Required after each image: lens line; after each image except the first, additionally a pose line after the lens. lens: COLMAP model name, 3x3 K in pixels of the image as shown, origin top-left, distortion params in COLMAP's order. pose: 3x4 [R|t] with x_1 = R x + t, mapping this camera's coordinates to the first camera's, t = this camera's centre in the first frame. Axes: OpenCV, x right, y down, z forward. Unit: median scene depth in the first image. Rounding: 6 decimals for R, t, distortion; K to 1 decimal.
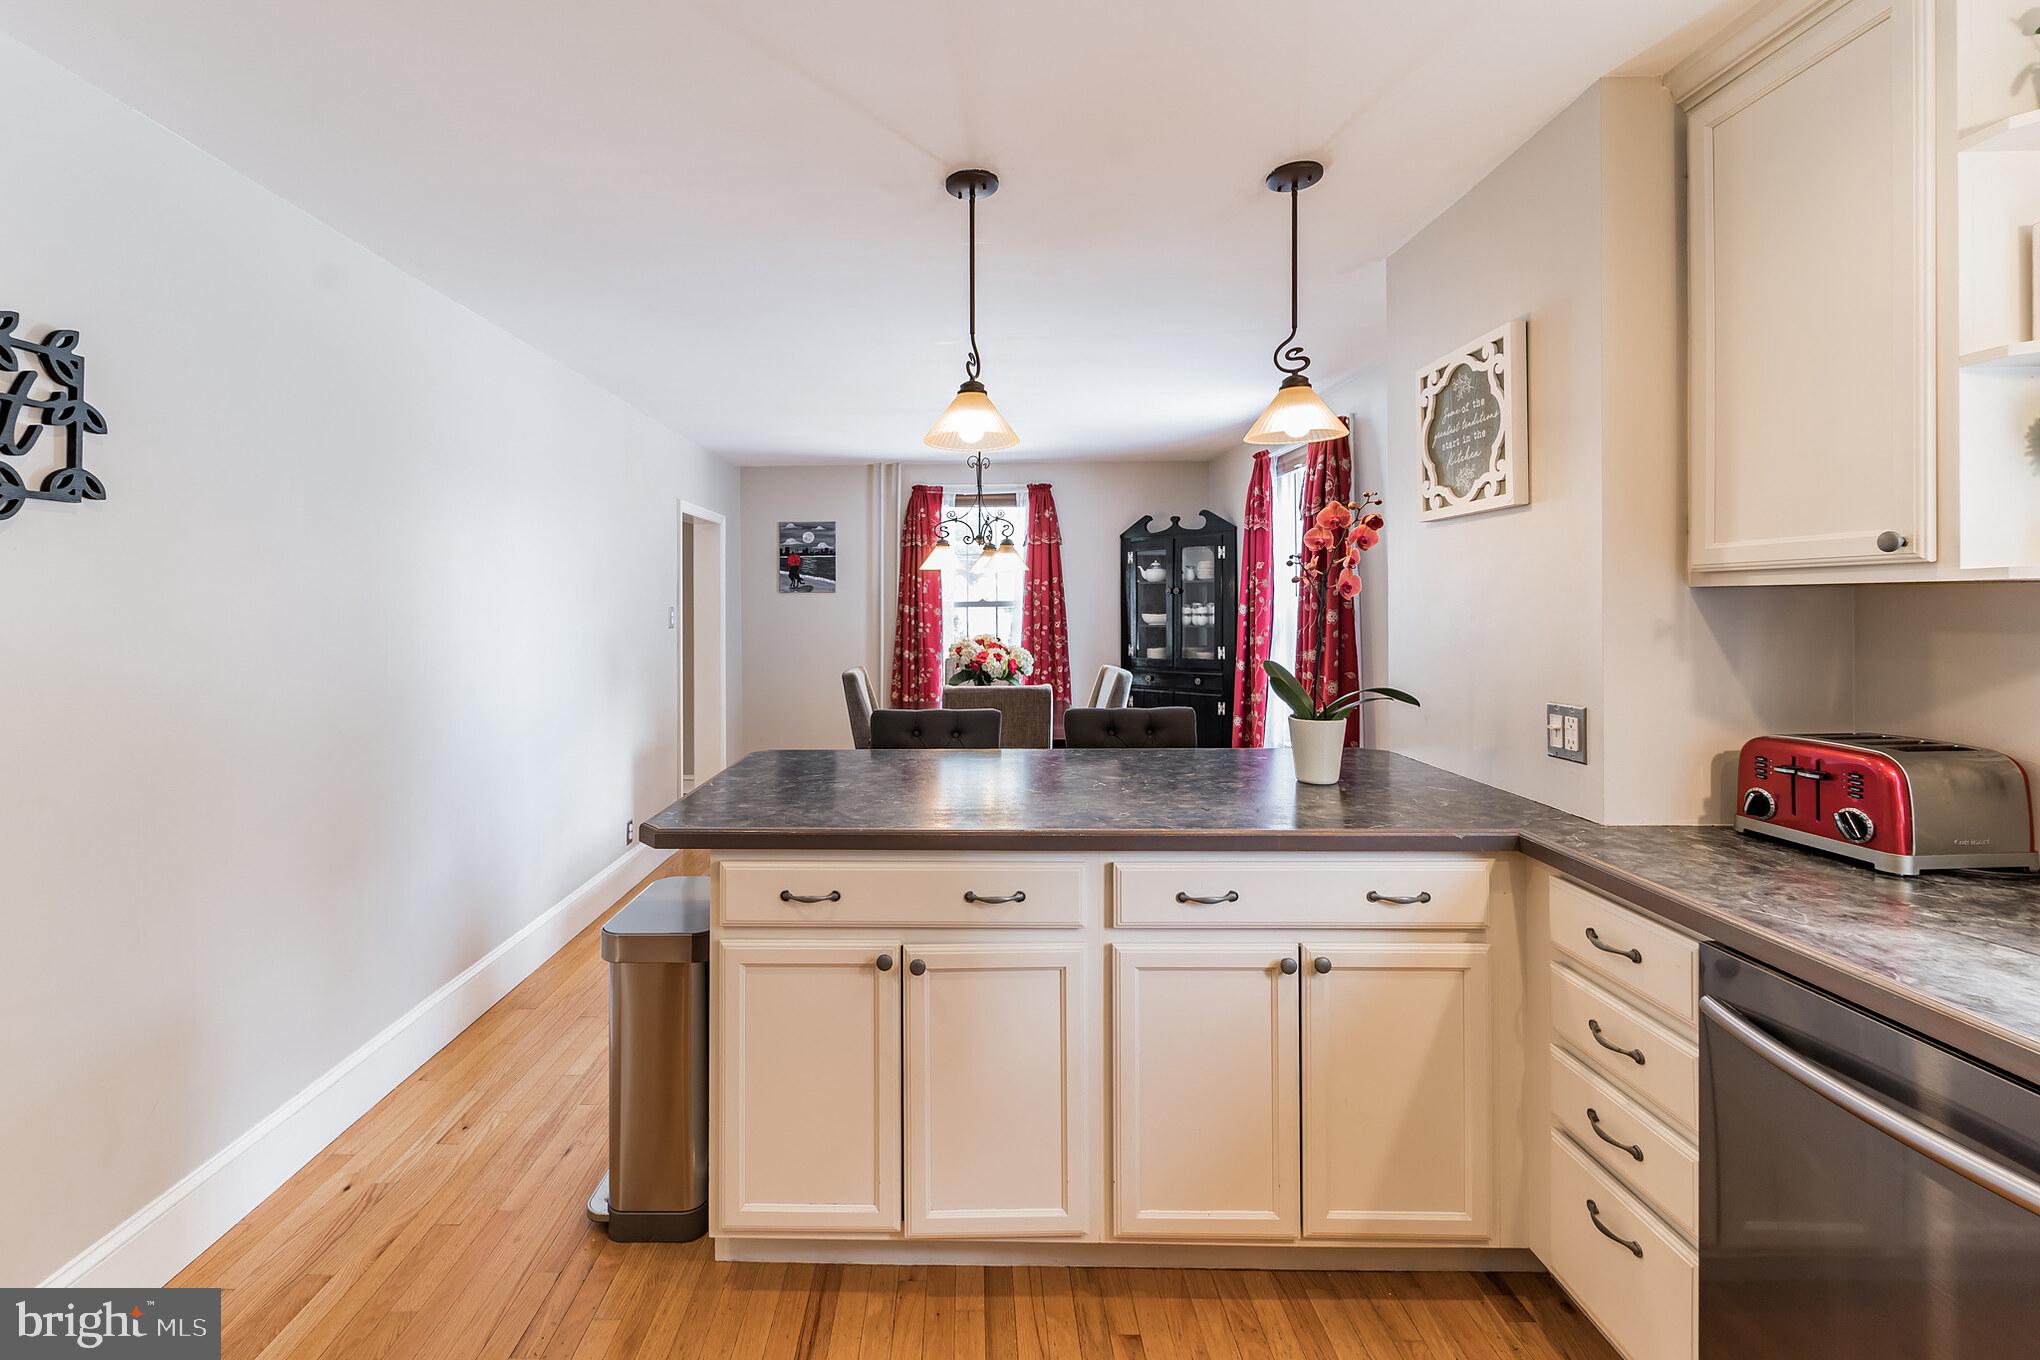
lens RADIAL K [[873.4, 0, 953.2], [0, 873.4, 602.6], [0, 0, 1]] dist [0.000814, 0.000059]
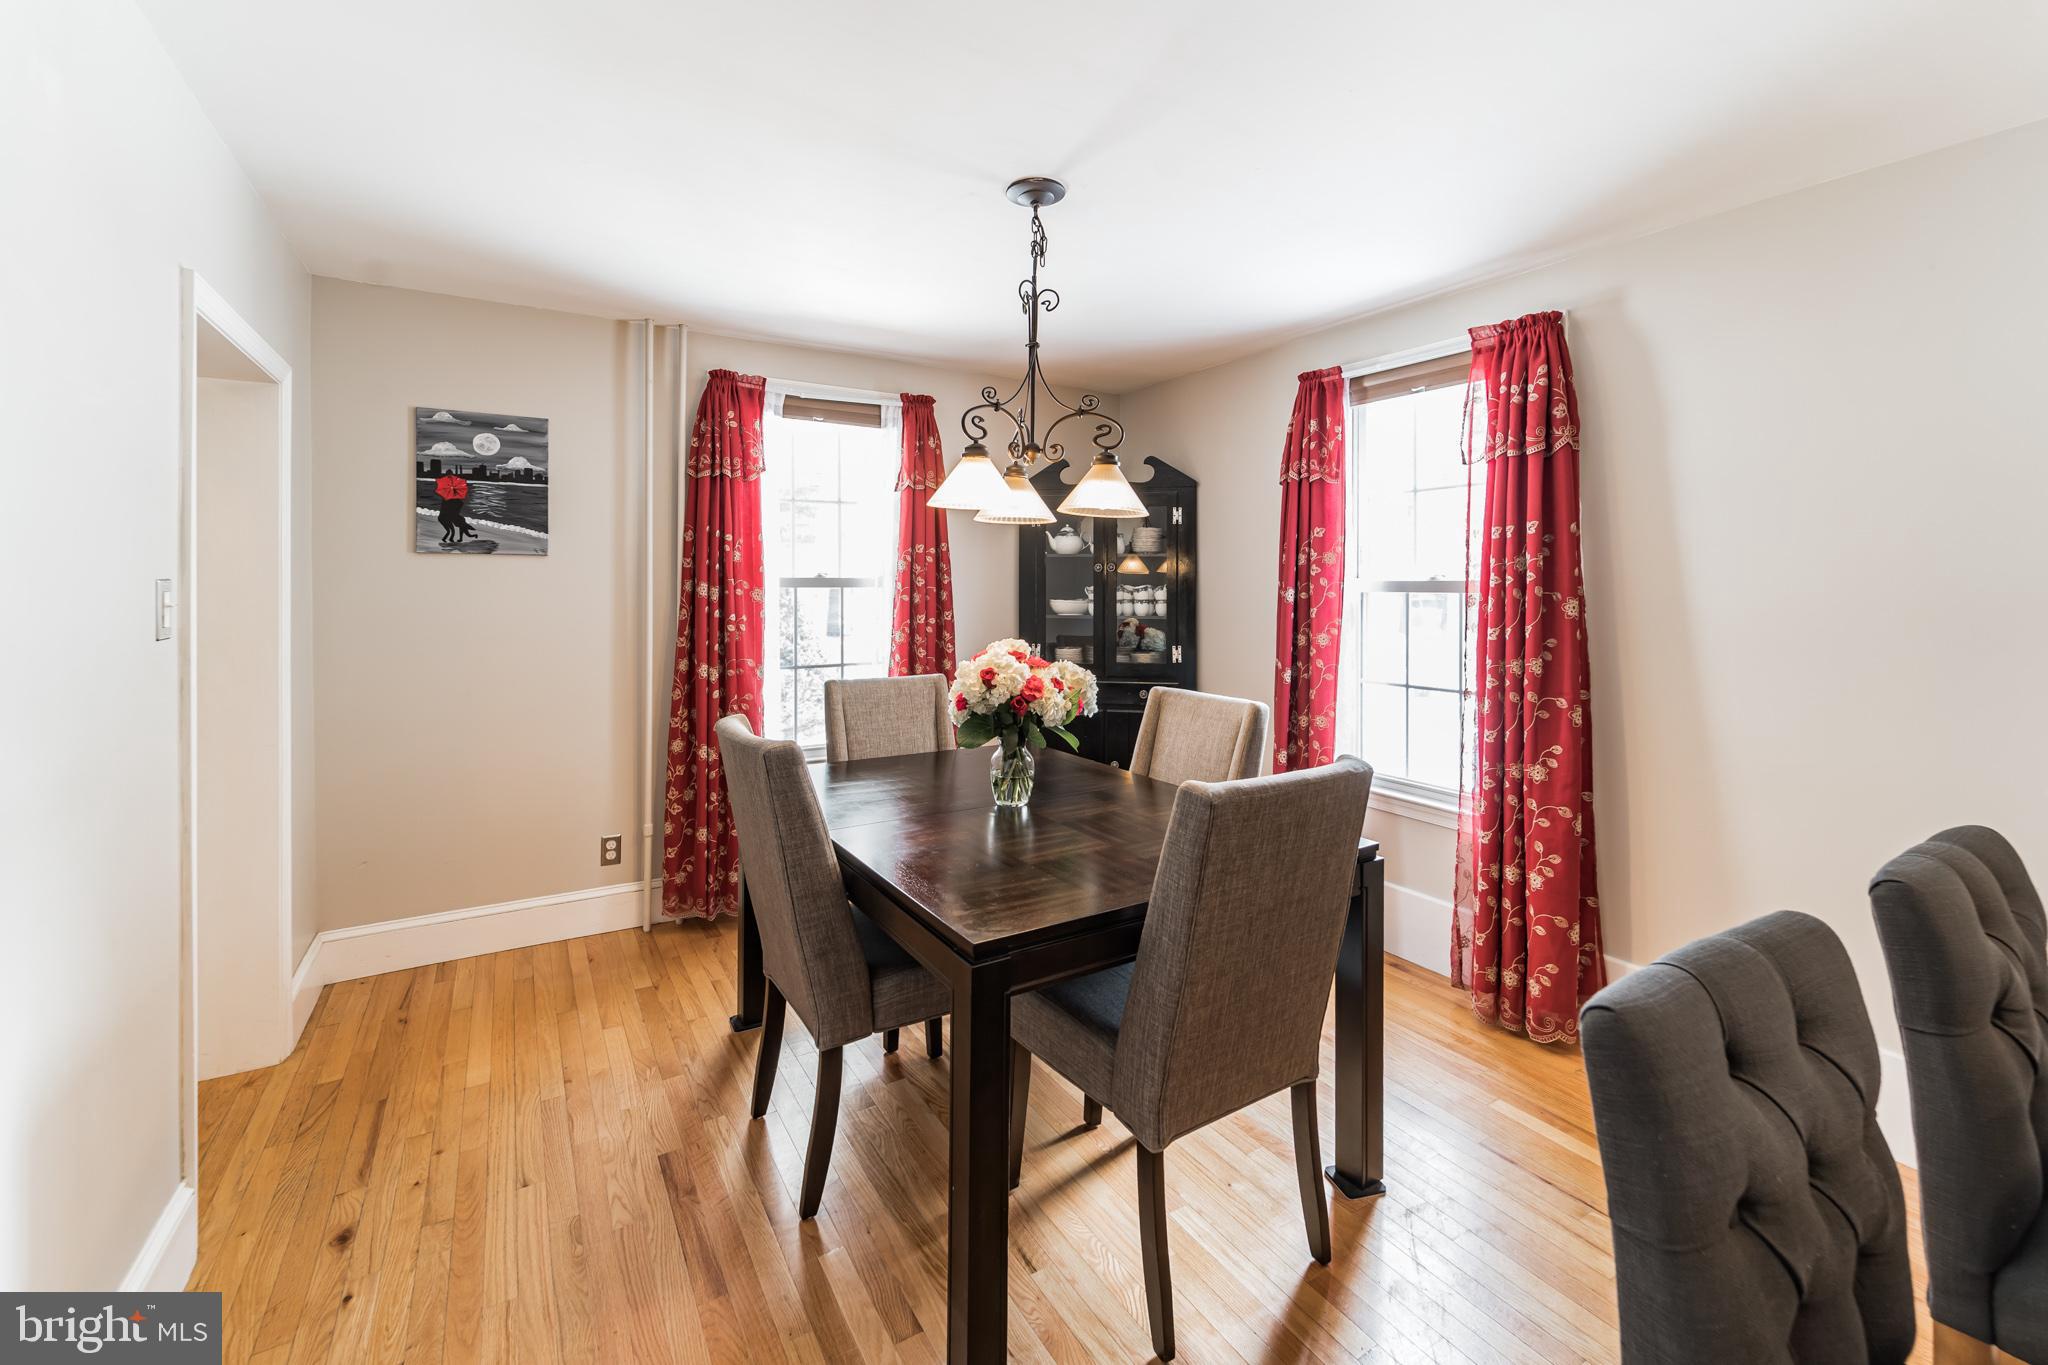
lens RADIAL K [[861.5, 0, 1025.3], [0, 861.5, 596.9], [0, 0, 1]] dist [-0.001768, -0.000133]
pose [[0.845985, 0.005200, 0.533181, -0.216549], [-0.012027, 0.999884, 0.009330, 0.005603], [-0.533071, -0.014306, 0.845949, 0.541416]]
